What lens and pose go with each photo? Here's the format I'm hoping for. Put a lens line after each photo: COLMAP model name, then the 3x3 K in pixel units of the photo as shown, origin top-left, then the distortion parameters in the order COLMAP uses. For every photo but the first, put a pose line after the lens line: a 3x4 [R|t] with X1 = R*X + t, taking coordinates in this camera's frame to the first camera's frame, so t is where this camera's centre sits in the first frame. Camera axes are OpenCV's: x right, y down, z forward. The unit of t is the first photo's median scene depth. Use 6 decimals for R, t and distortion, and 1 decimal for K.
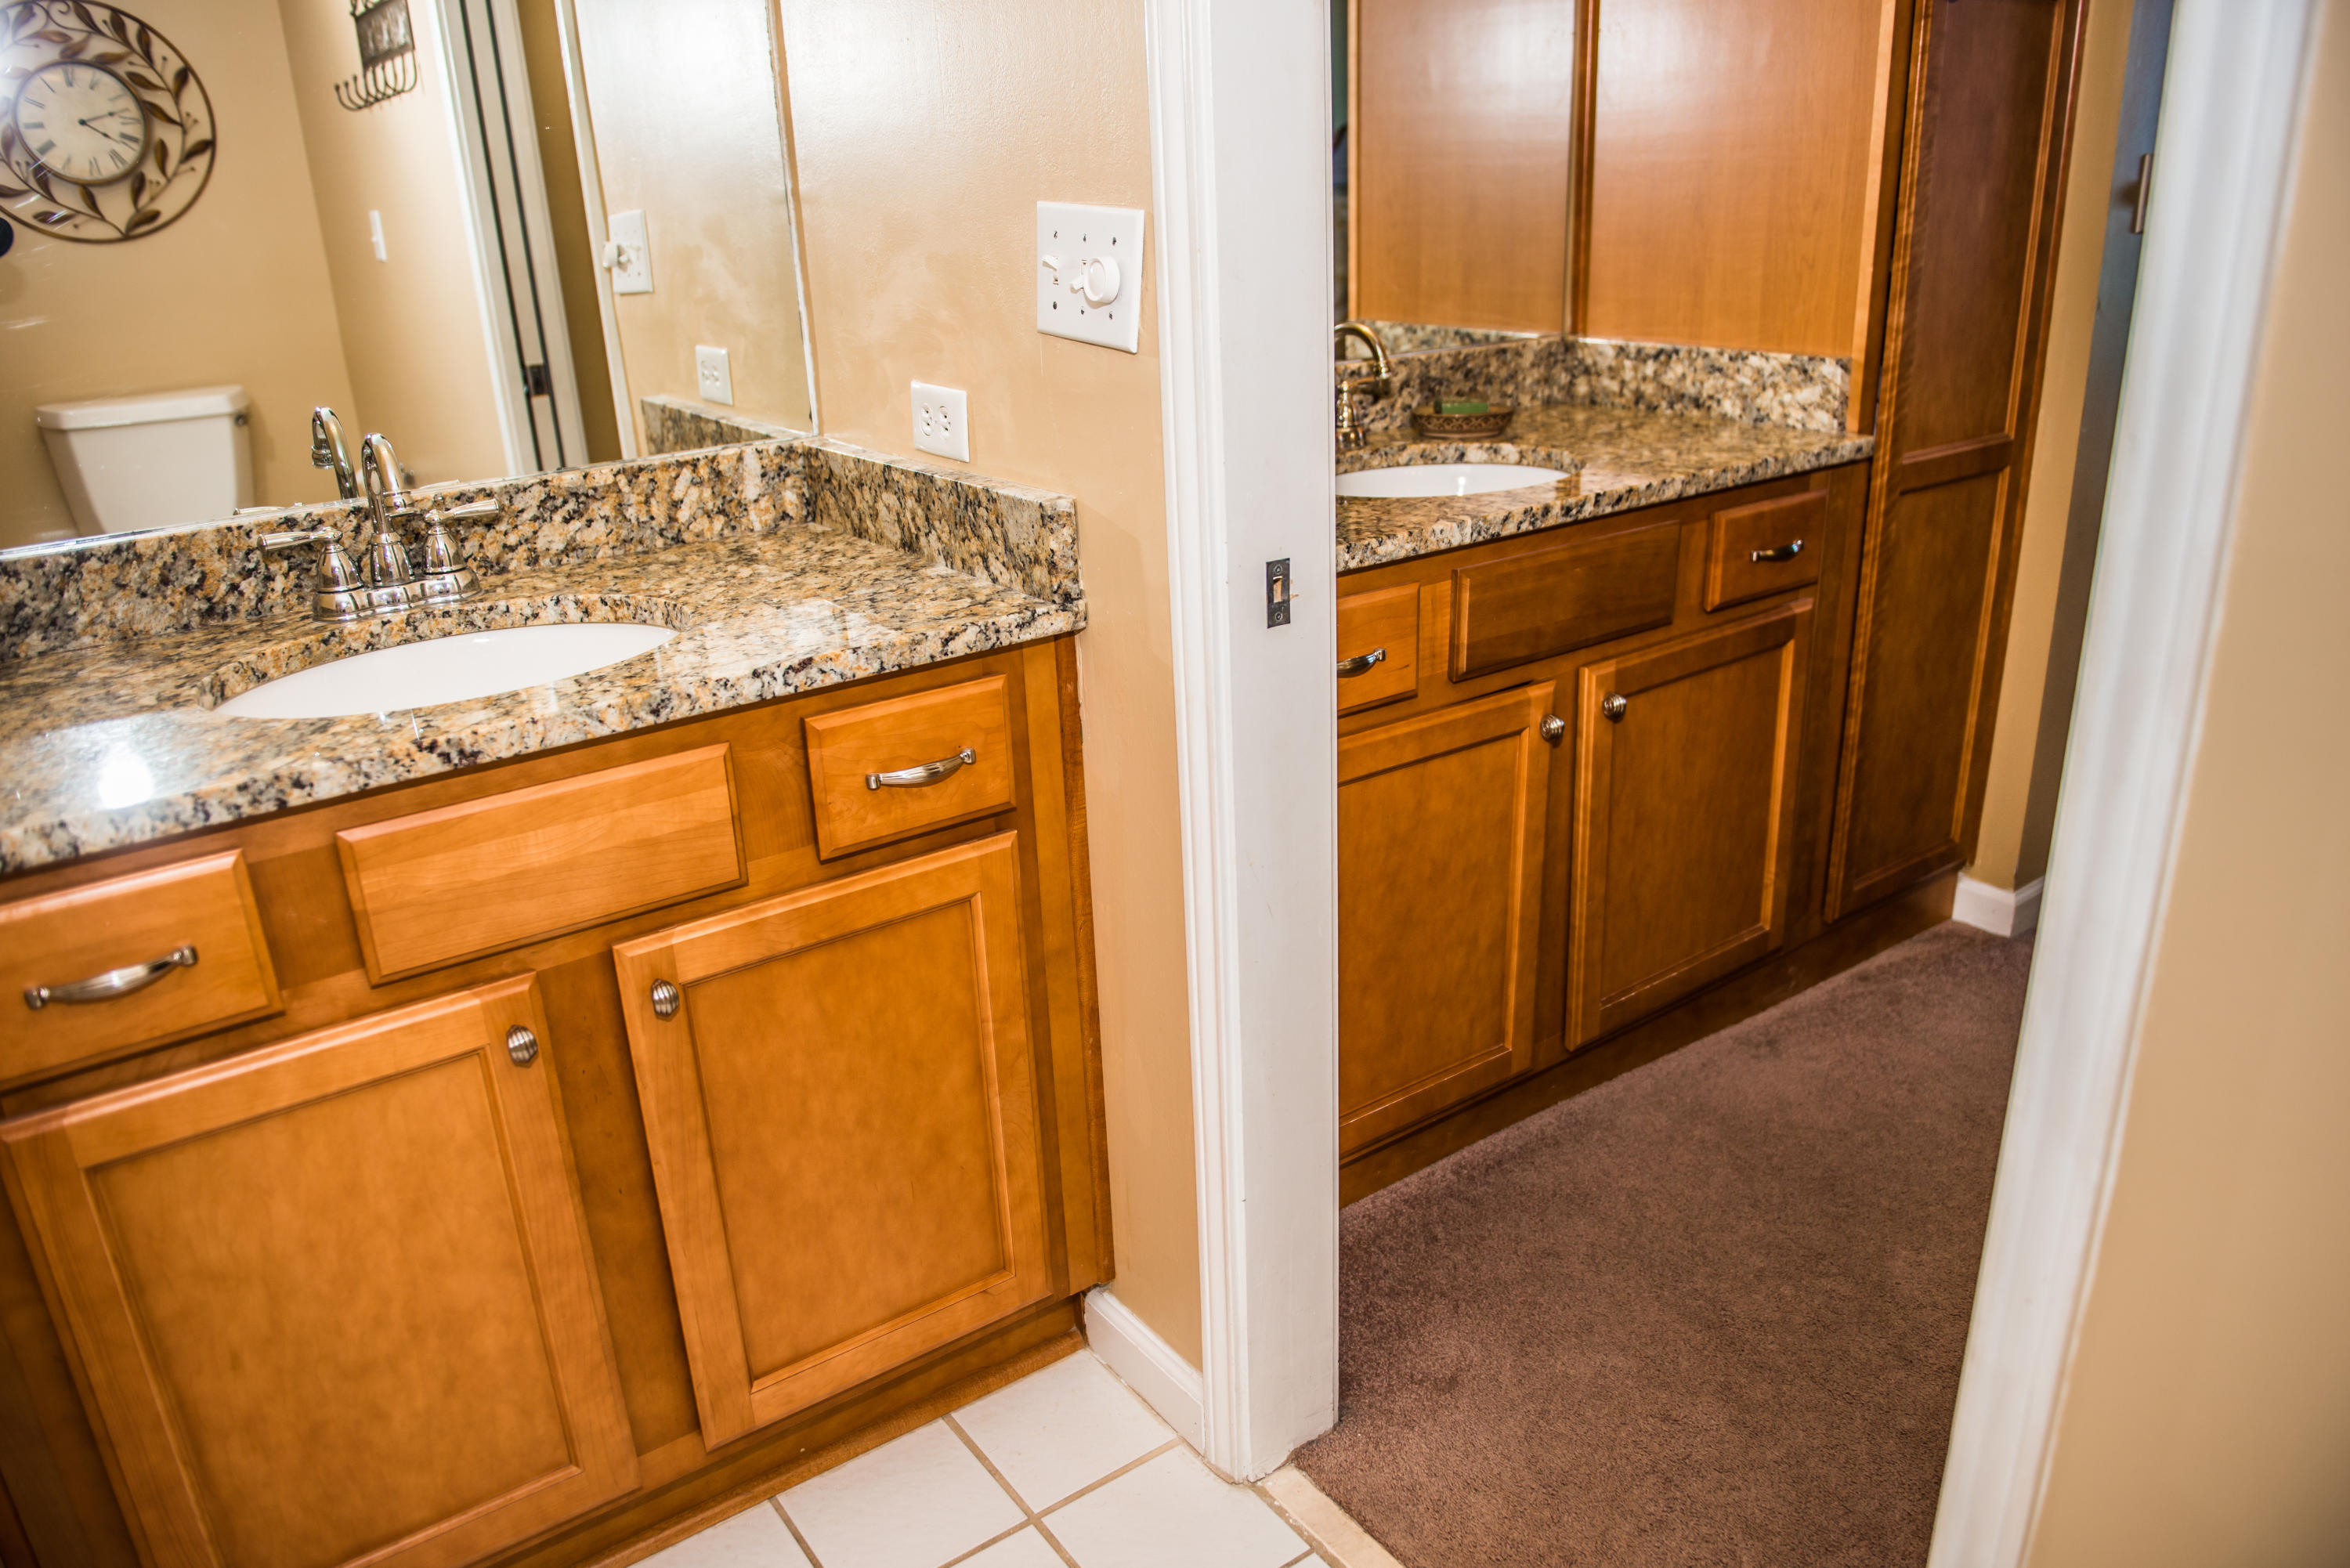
lens RADIAL K [[1646.4, 0, 1175.0], [0, 1646.4, 784.0], [0, 0, 1]] dist [-0.049569, -0.004416]
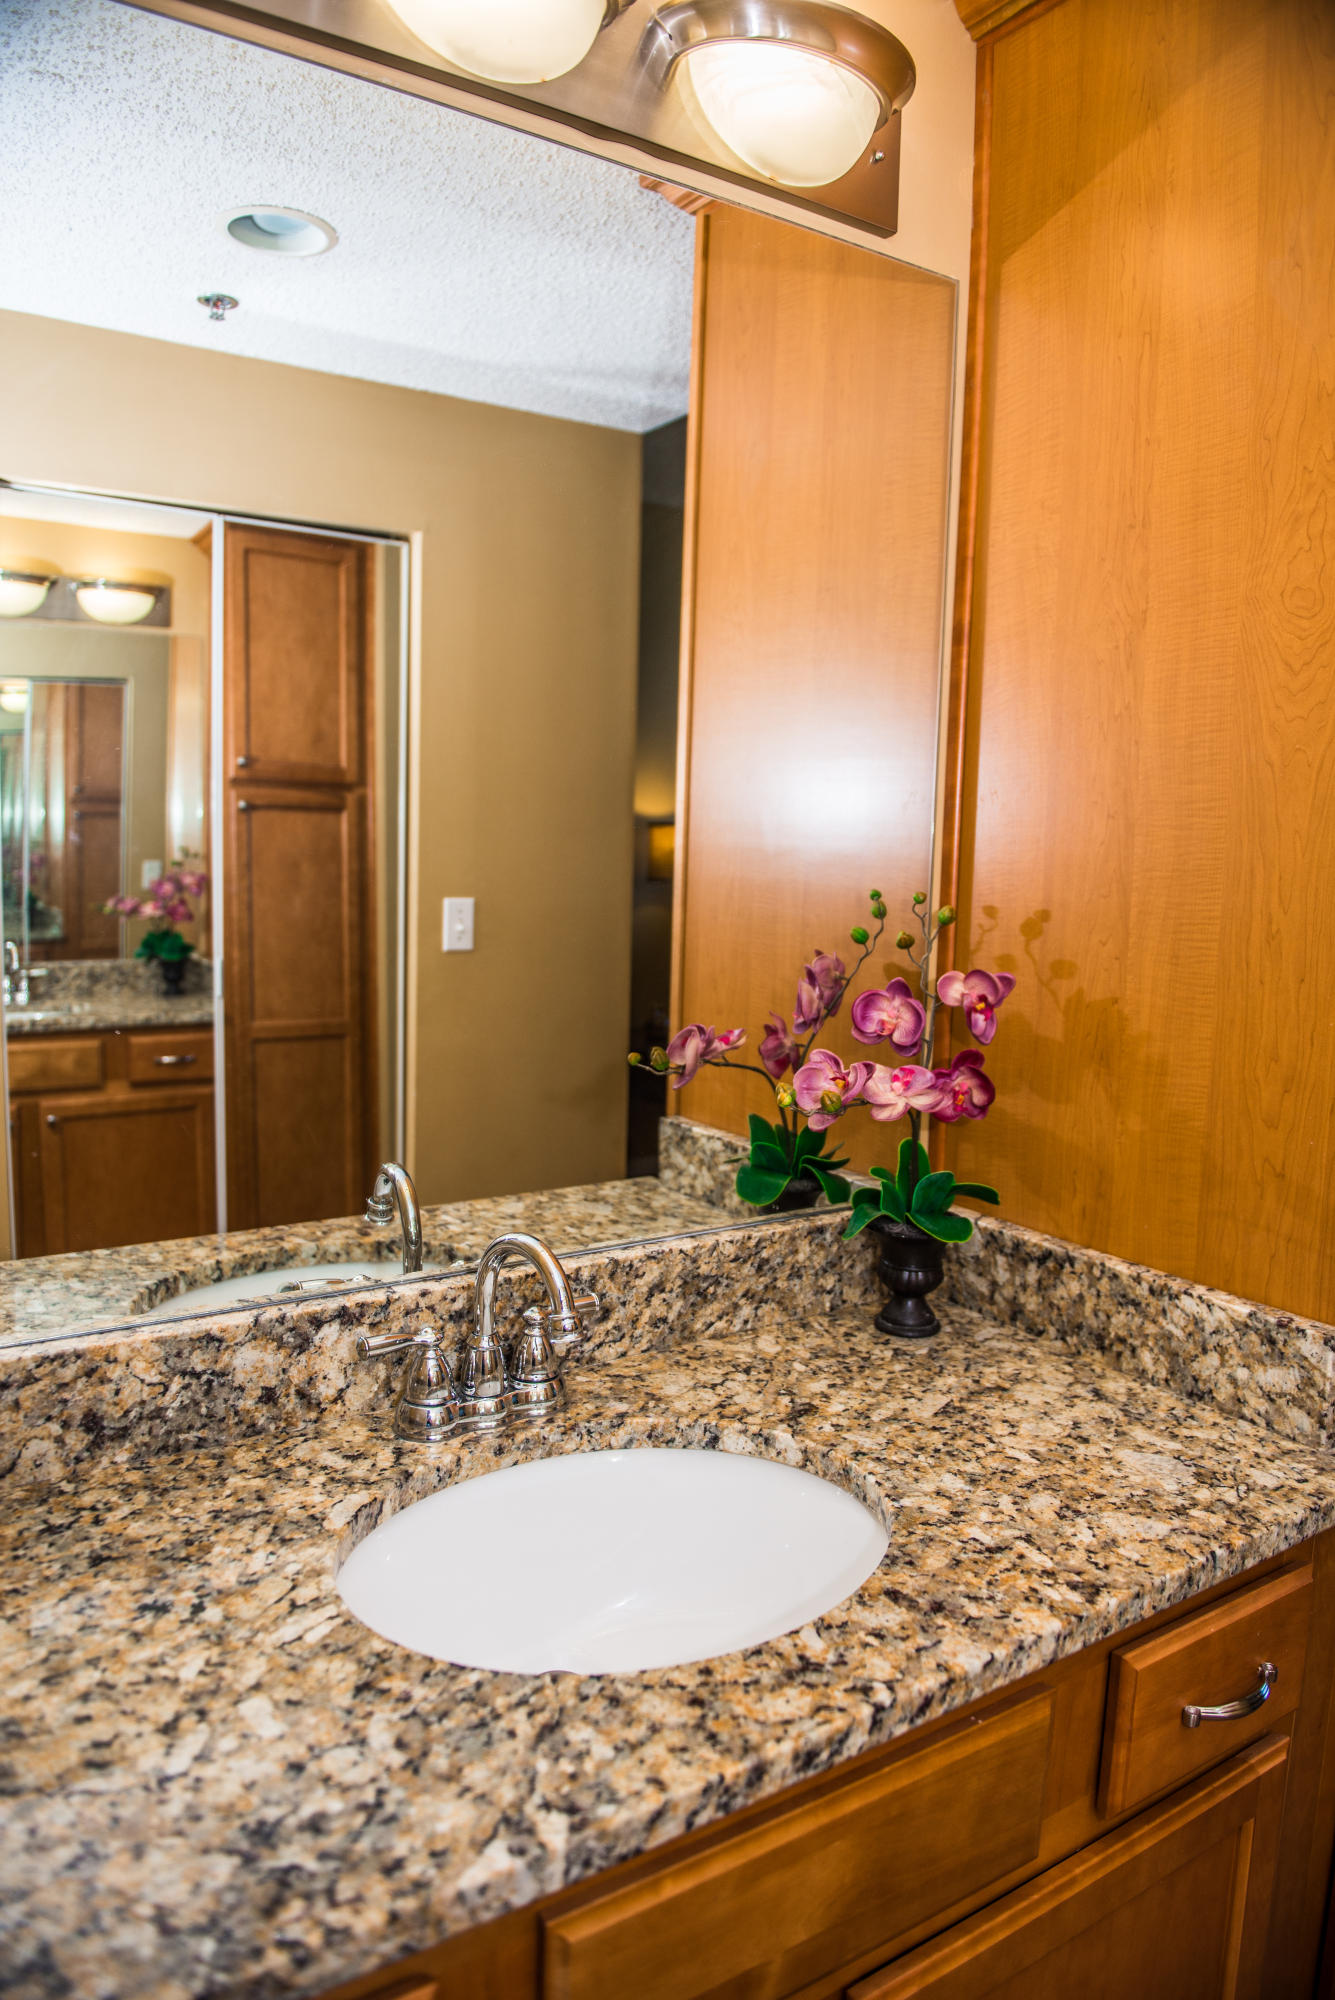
lens RADIAL K [[1396.0, 0, 667.5], [0, 1396.0, 1000.0], [0, 0, 1]] dist [-0.055575, 0.001791]
pose [[0.997504, 0.067832, -0.019588, 0.151997], [-0.070572, 0.966209, -0.247911, -0.223263], [0.002110, 0.248674, 0.968585, 0.439767]]
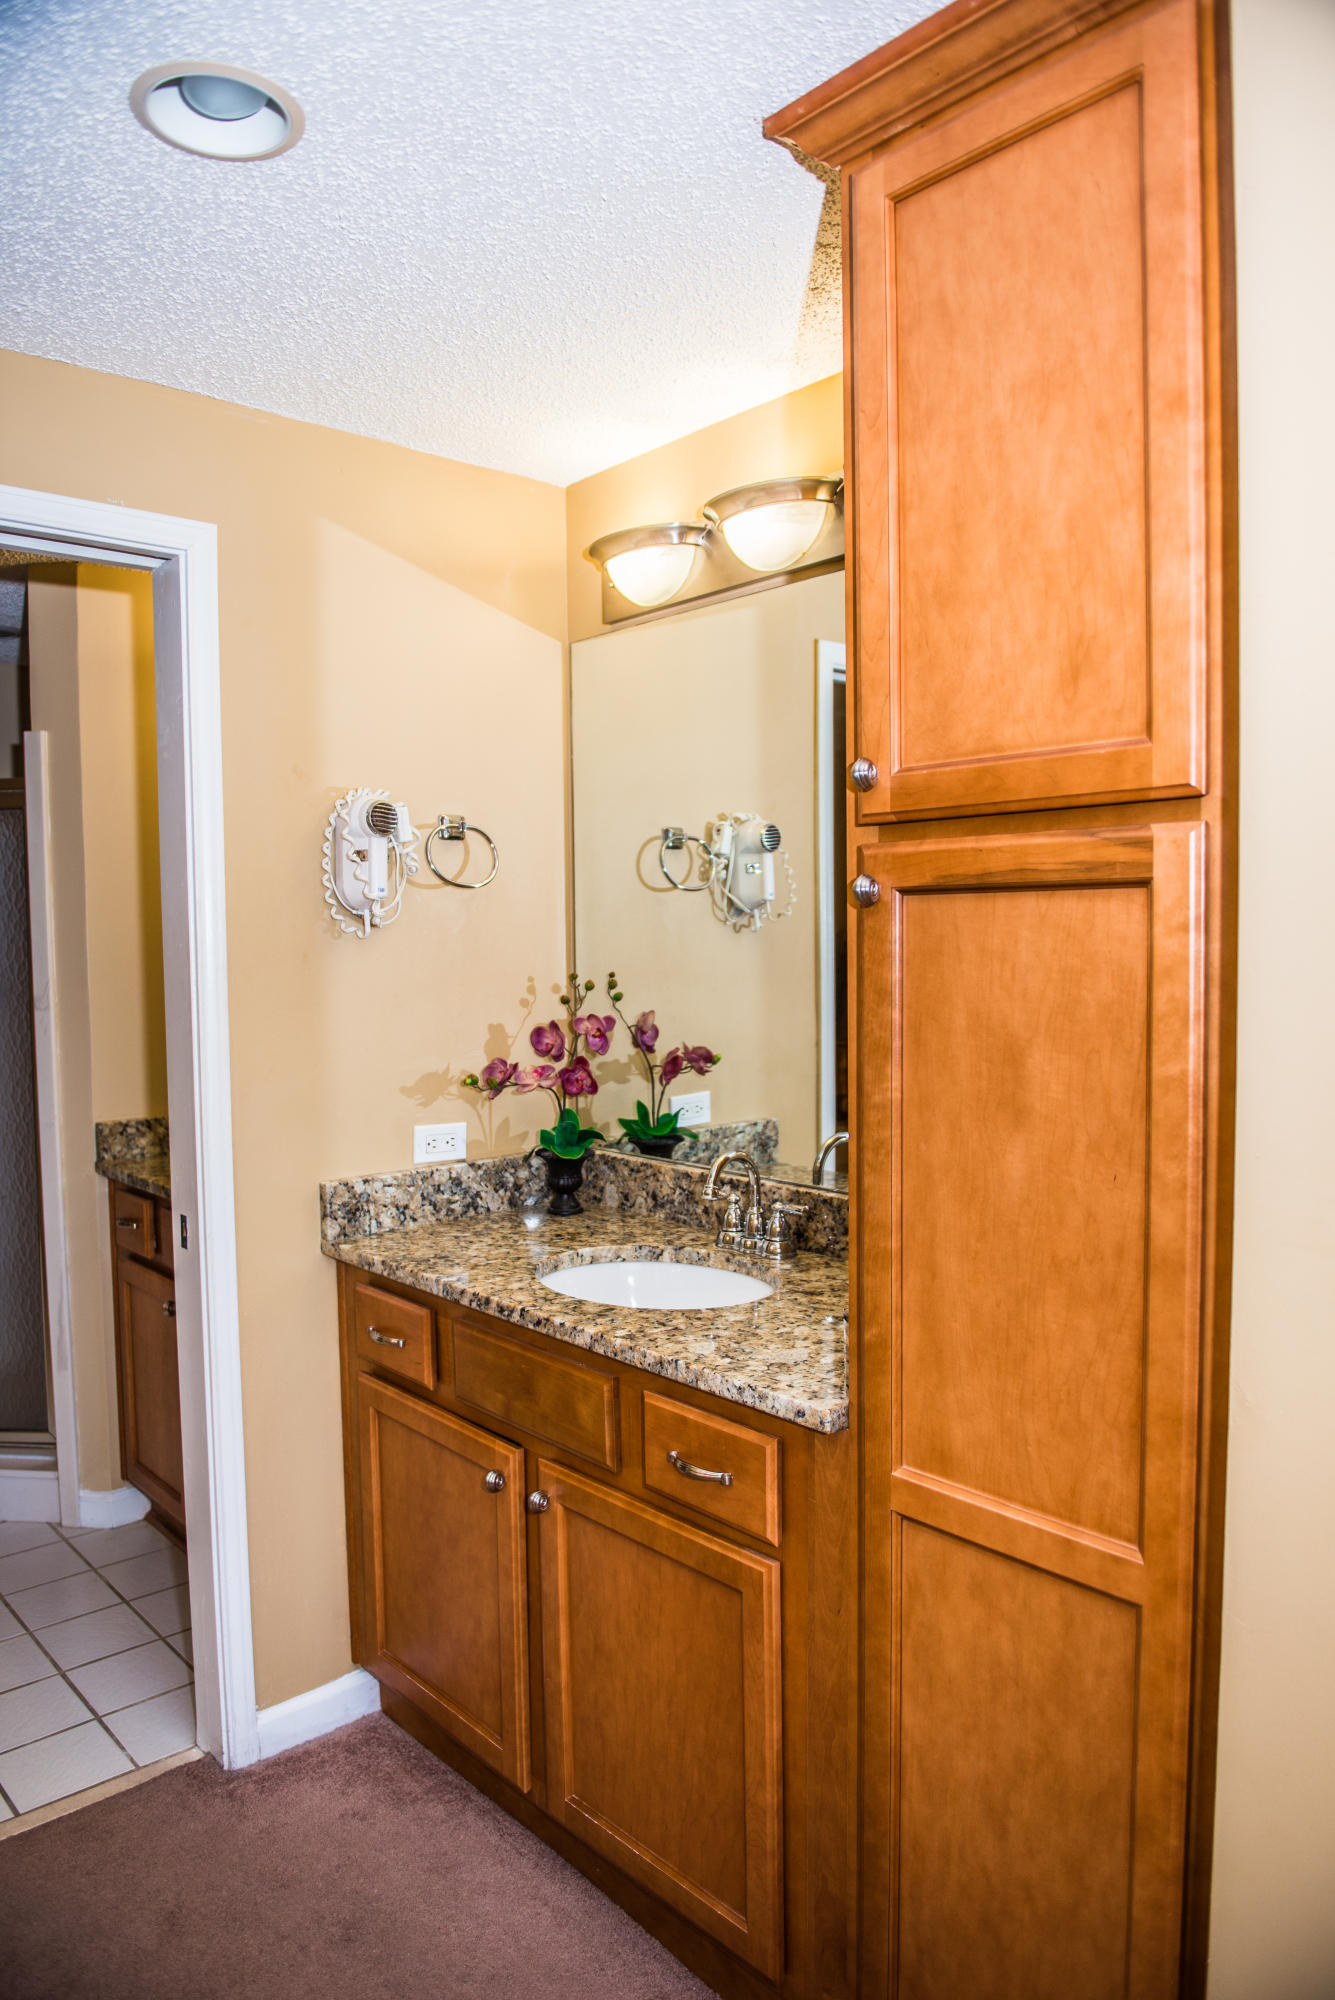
lens RADIAL K [[1396.0, 0, 667.5], [0, 1396.0, 1000.0], [0, 0, 1]] dist [-0.055575, 0.001791]
pose [[0.093375, 0.085635, -0.991941, 1.028699], [-0.348312, 0.936147, 0.048030, -0.386715], [0.932716, 0.341021, 0.117240, 0.727855]]
